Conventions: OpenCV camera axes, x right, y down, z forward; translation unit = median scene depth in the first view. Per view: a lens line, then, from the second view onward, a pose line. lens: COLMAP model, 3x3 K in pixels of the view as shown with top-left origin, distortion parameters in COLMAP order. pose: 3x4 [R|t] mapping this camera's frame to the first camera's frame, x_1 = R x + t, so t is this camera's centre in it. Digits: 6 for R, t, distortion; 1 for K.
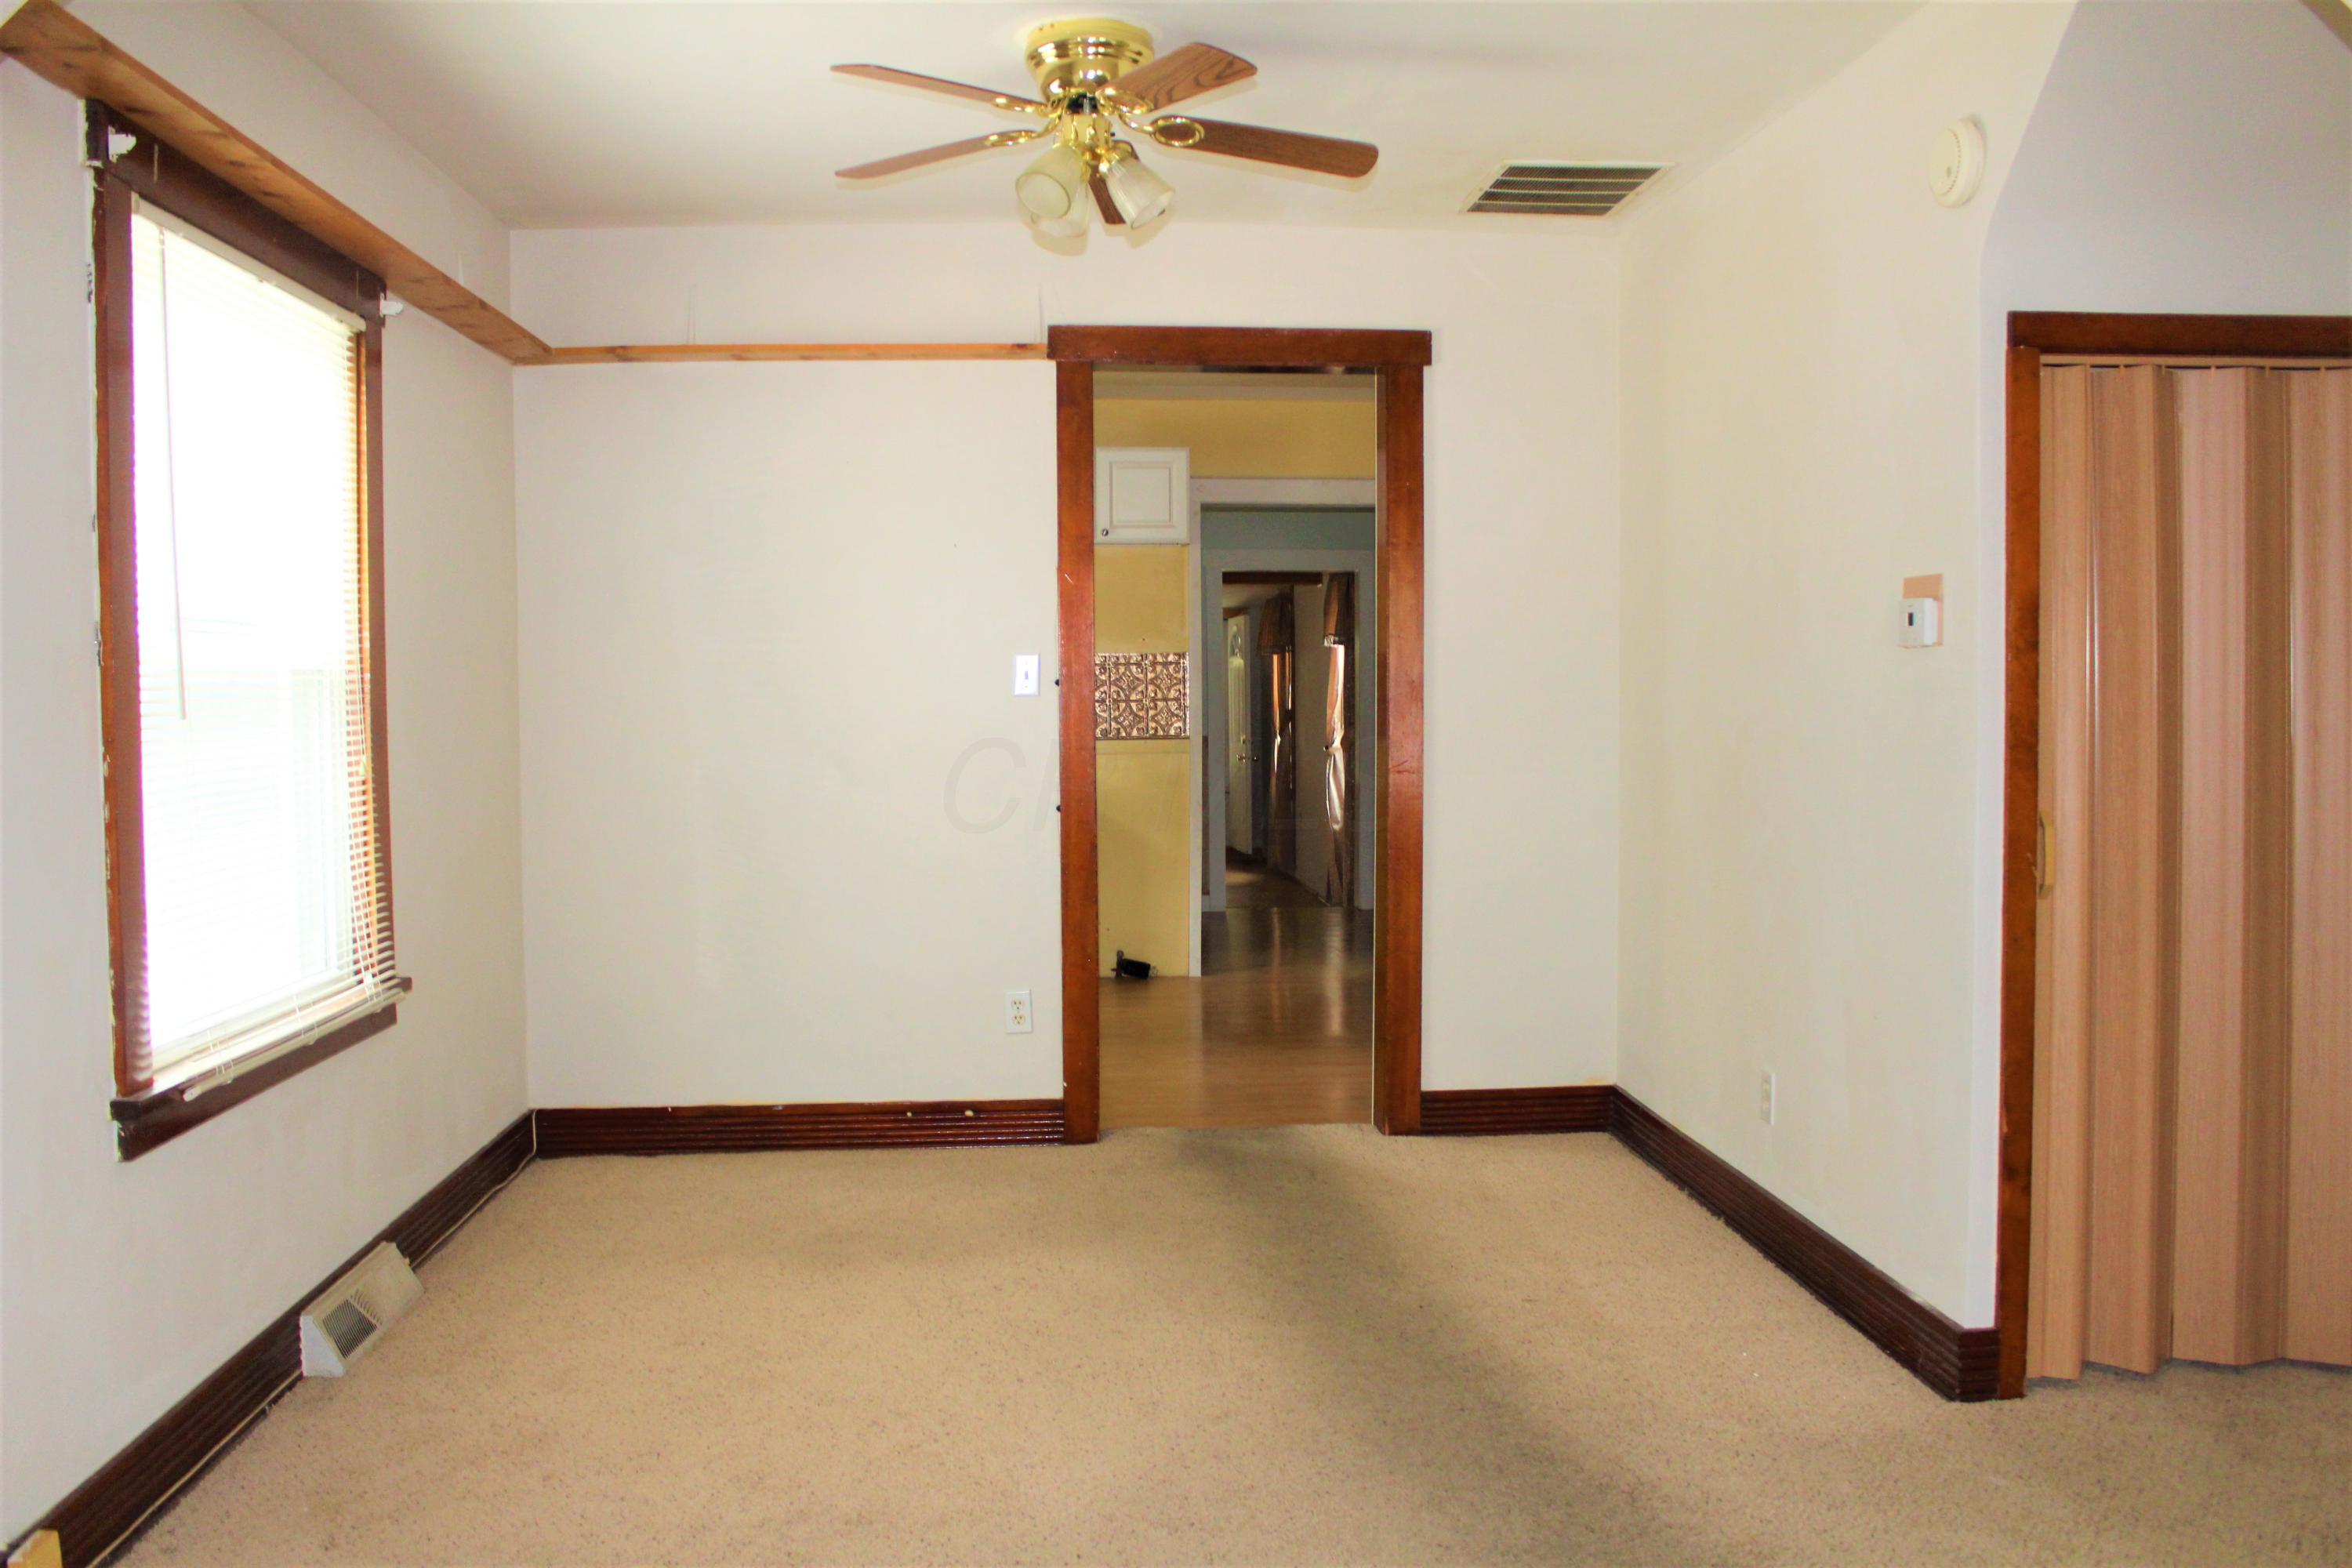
lens RADIAL K [[1986.3, 0, 1164.0], [0, 1986.3, 781.5], [0, 0, 1]] dist [-0.146702, 0.133946]
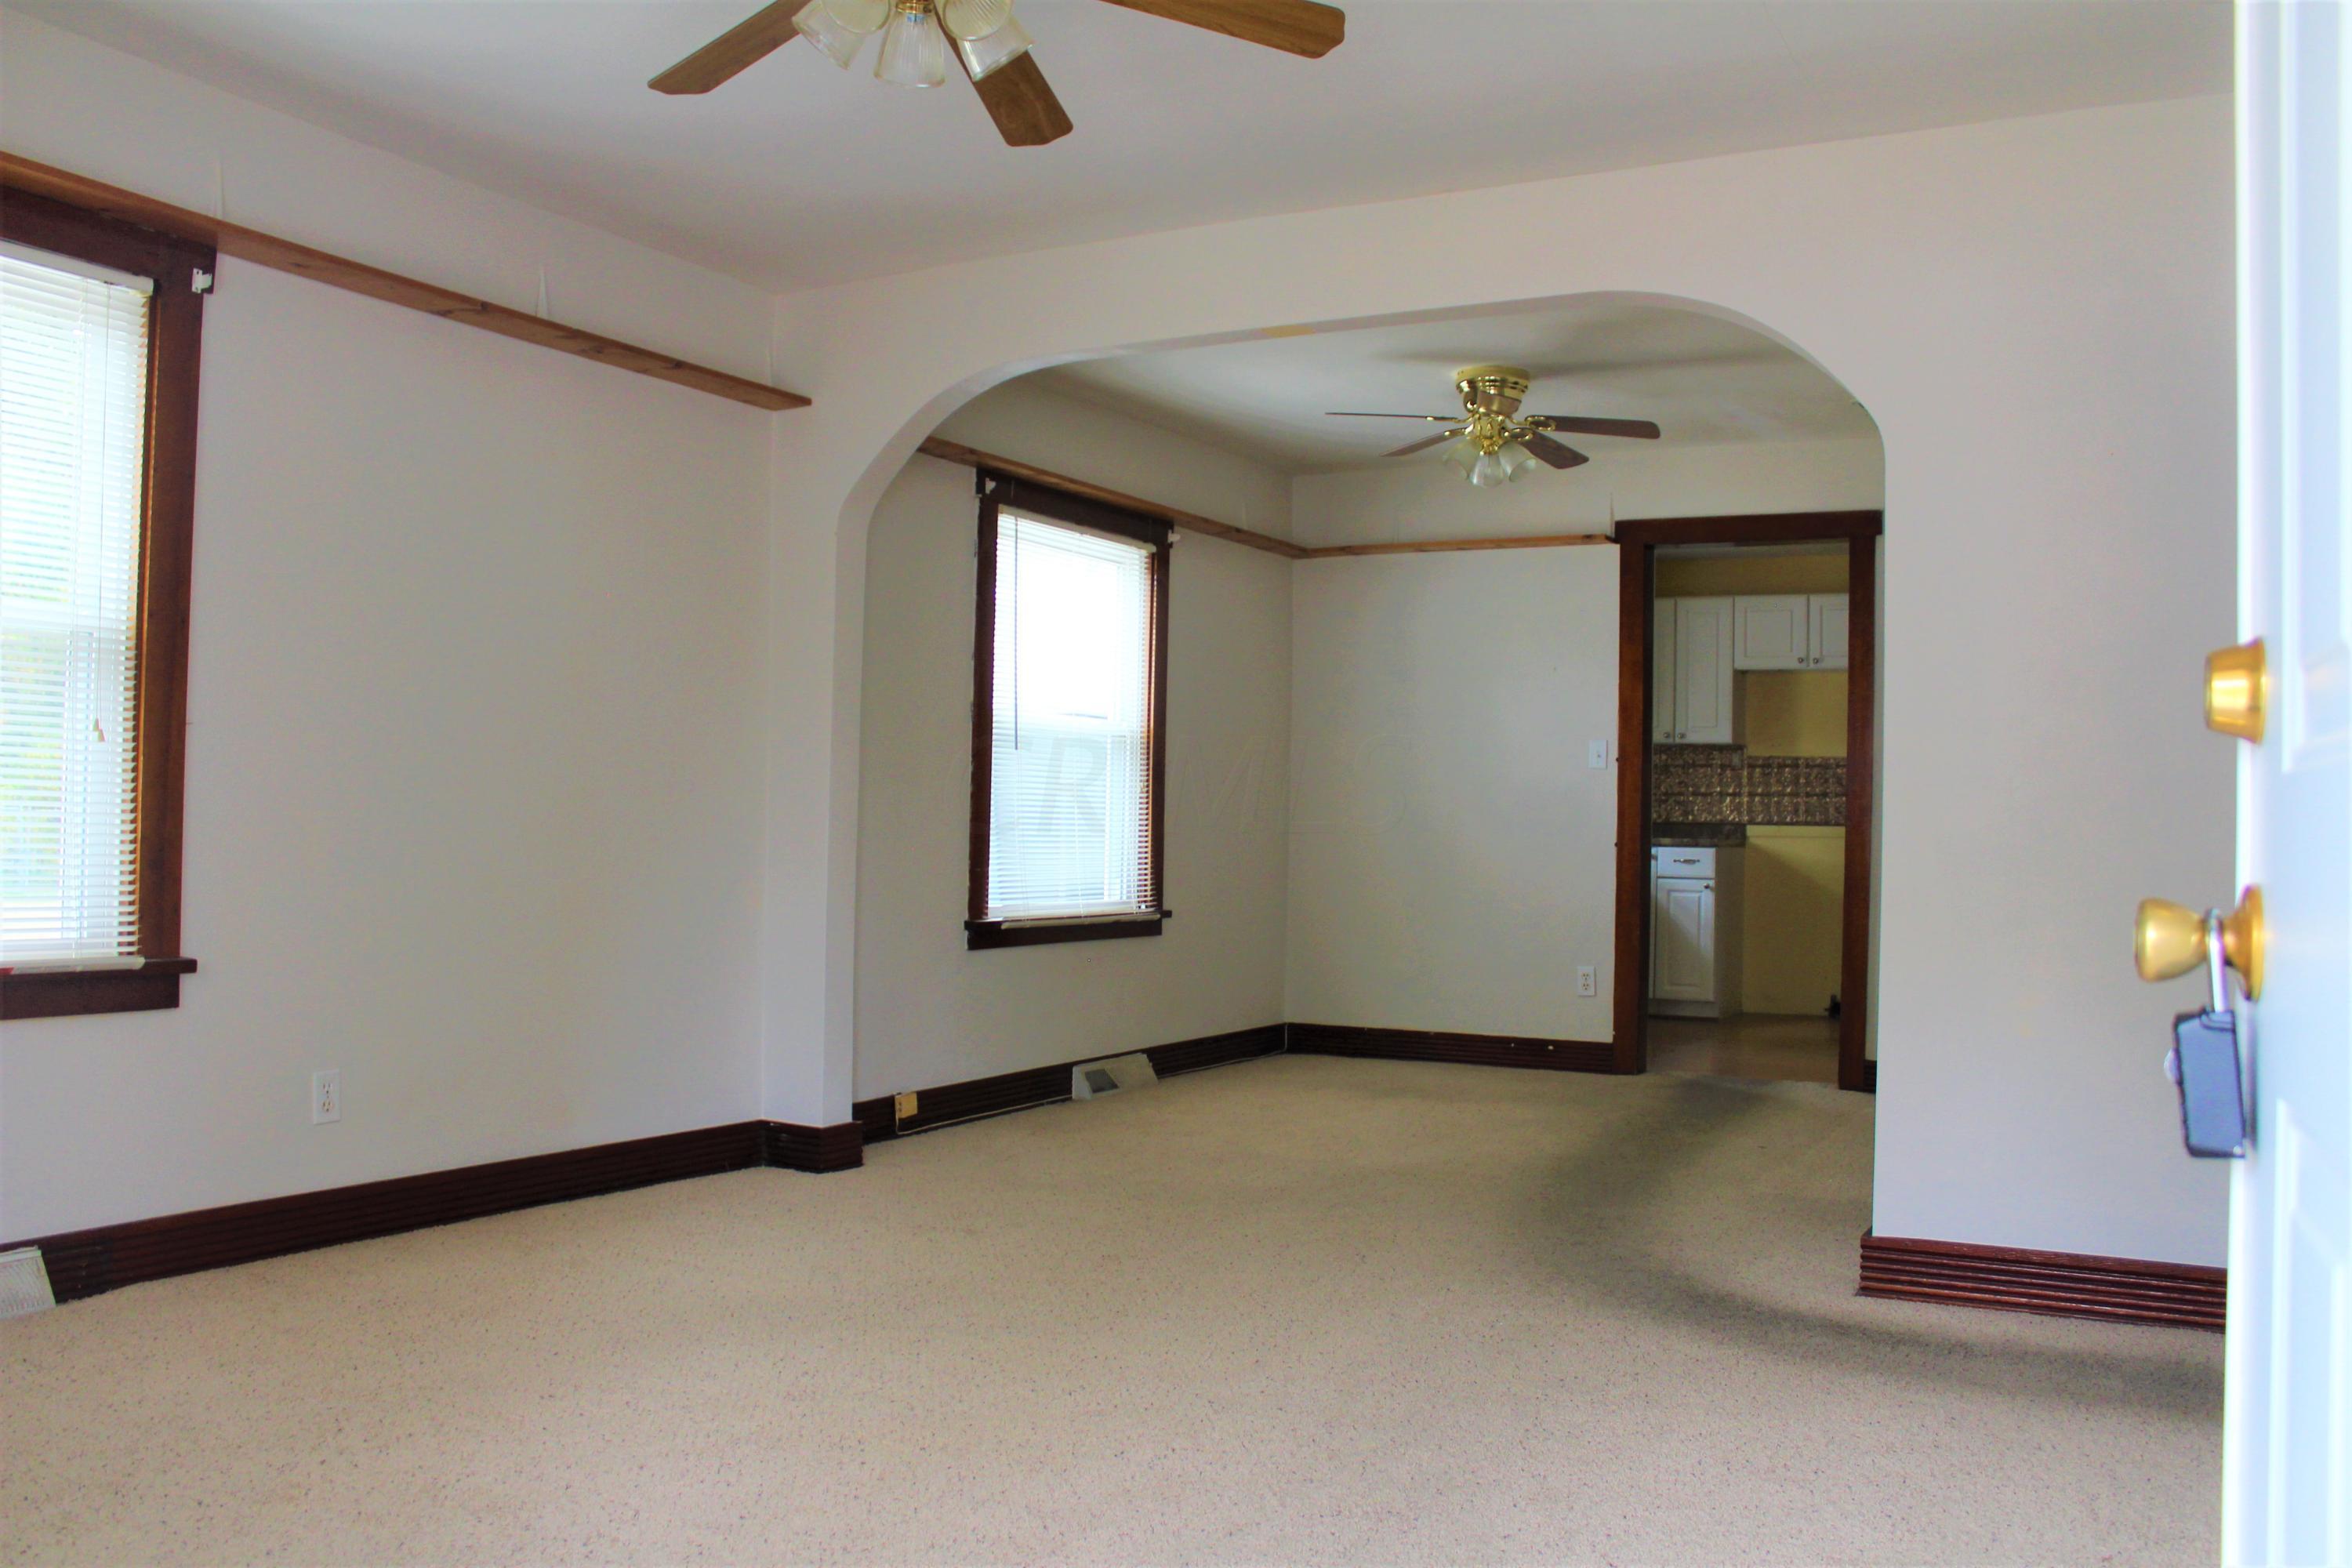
lens RADIAL K [[1986.3, 0, 1185.1], [0, 1986.3, 790.5], [0, 0, 1]] dist [-0.146702, 0.133946]
pose [[0.843267, 0.017226, -0.537218, 0.607077], [-0.052224, 0.997383, -0.049994, 0.083028], [0.534951, 0.070214, 0.841960, -0.537628]]
